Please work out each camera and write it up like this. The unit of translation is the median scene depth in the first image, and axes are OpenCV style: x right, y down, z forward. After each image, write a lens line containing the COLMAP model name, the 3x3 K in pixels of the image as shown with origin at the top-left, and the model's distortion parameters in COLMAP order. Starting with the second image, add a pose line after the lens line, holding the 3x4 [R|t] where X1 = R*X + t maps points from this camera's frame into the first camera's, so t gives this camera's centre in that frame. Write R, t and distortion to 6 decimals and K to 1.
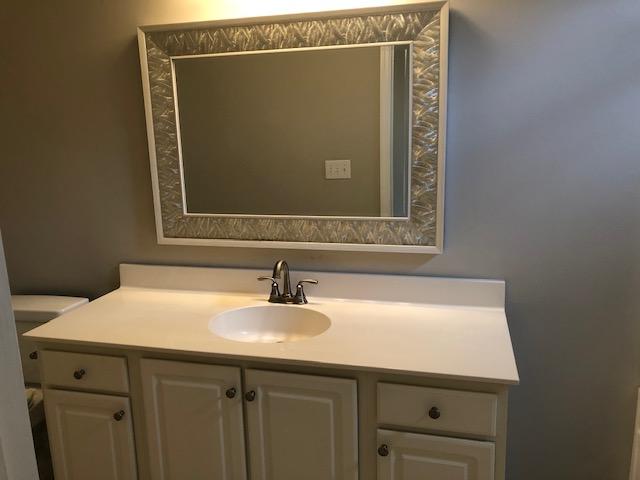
lens RADIAL K [[526.1, 0, 320.0], [0, 526.1, 240.0], [0, 0, 1]] dist [0.081077, -0.137104]
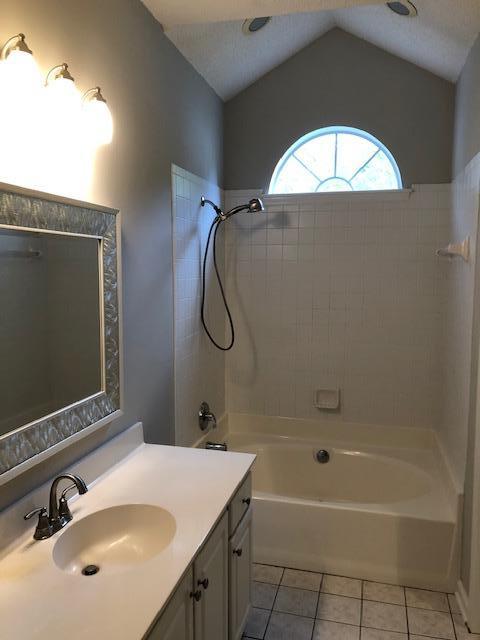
lens RADIAL K [[526.1, 0, 240.0], [0, 526.1, 320.0], [0, 0, 1]] dist [0.081077, -0.137104]
pose [[-0.011679, -0.074855, 0.997126, -0.882612], [0.207462, 0.975314, 0.075647, -0.202030], [-0.978173, 0.207749, 0.004139, 0.669794]]
